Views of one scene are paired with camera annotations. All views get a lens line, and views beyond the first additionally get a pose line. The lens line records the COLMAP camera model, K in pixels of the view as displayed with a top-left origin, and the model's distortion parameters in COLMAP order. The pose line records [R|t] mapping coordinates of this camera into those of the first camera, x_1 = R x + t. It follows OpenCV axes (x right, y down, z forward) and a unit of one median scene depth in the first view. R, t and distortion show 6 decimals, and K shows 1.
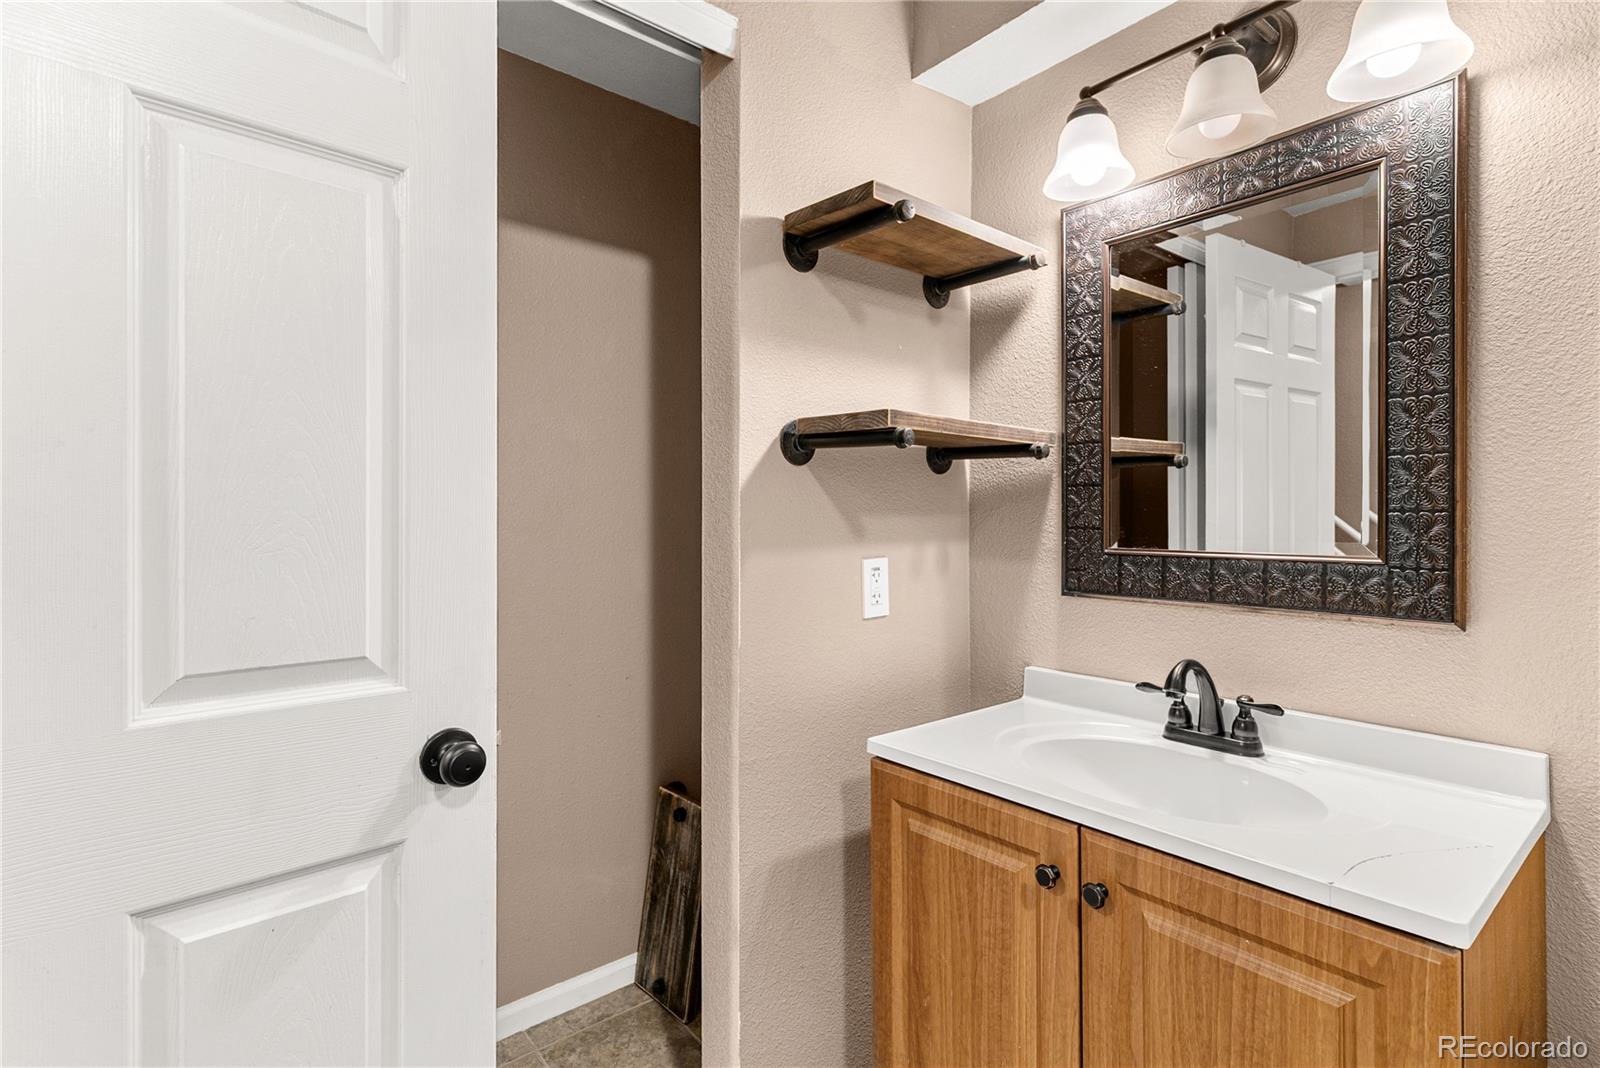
lens RADIAL K [[774.7, 0, 797.5], [0, 774.7, 520.7], [0, 0, 1]] dist [-0.001462, 0.001591]
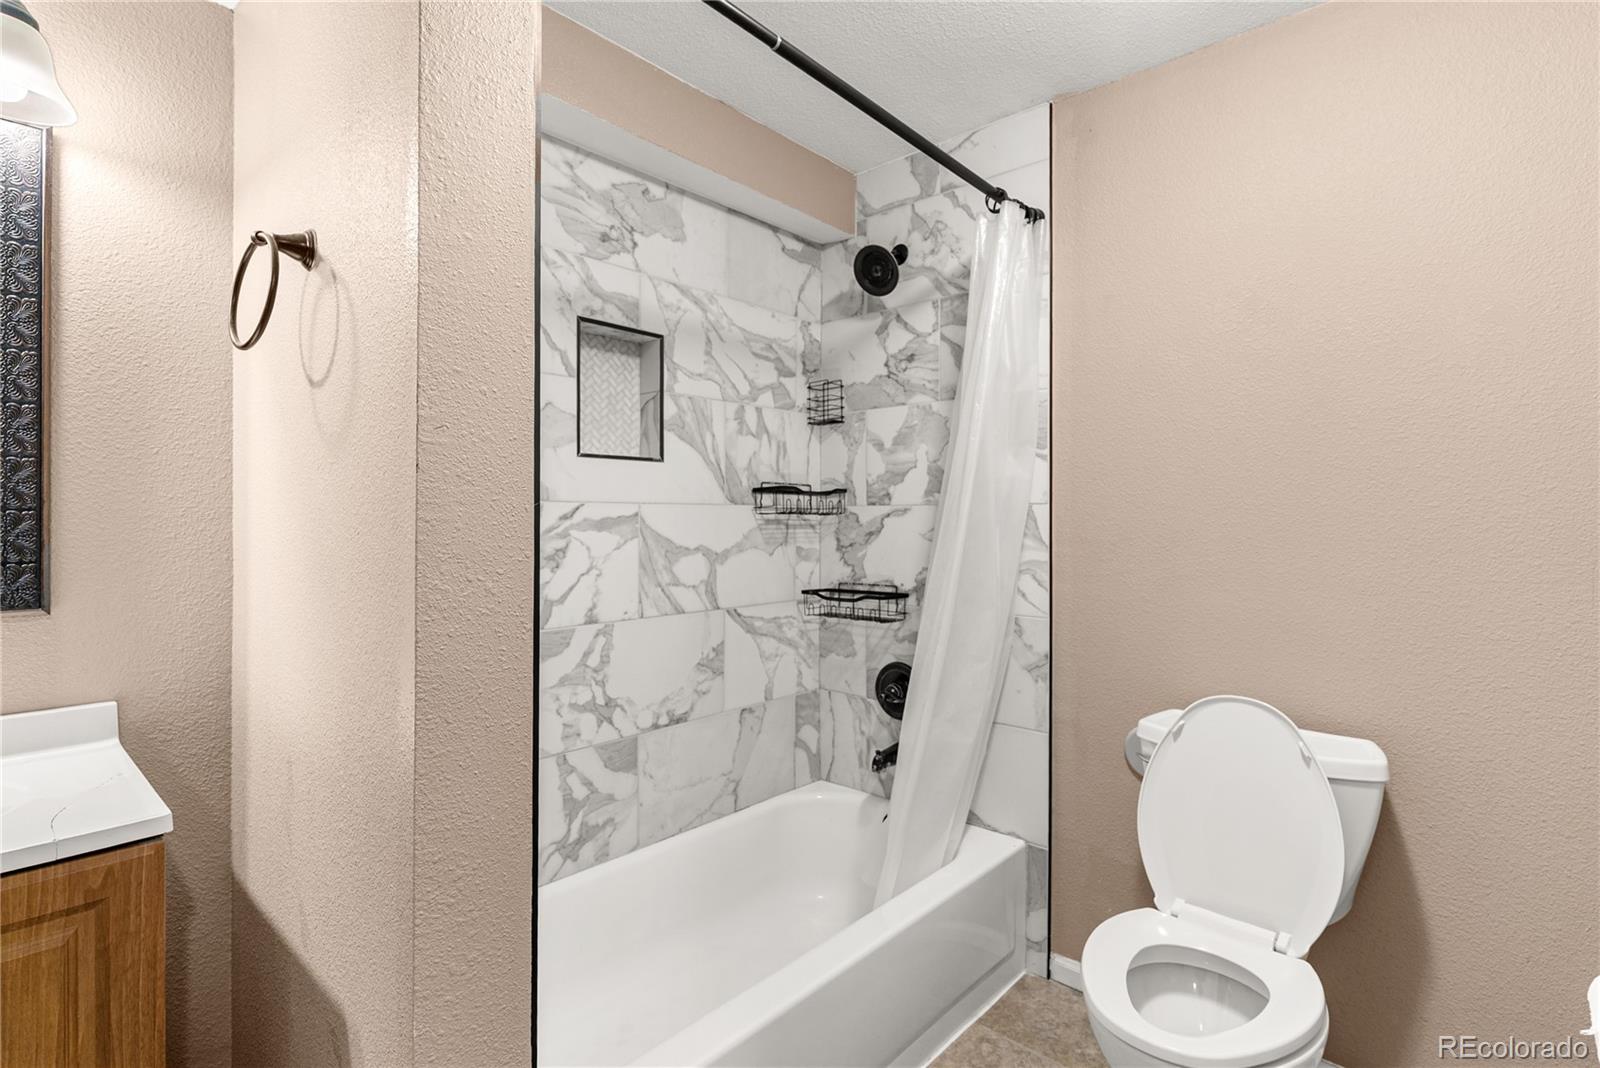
lens RADIAL K [[774.7, 0, 795.4], [0, 774.7, 527.0], [0, 0, 1]] dist [-0.001462, 0.001591]
pose [[-0.150199, -0.006689, 0.988633, -0.437803], [0.000955, 0.999976, 0.006911, 0.006072], [-0.988655, 0.001983, -0.150189, 0.079271]]
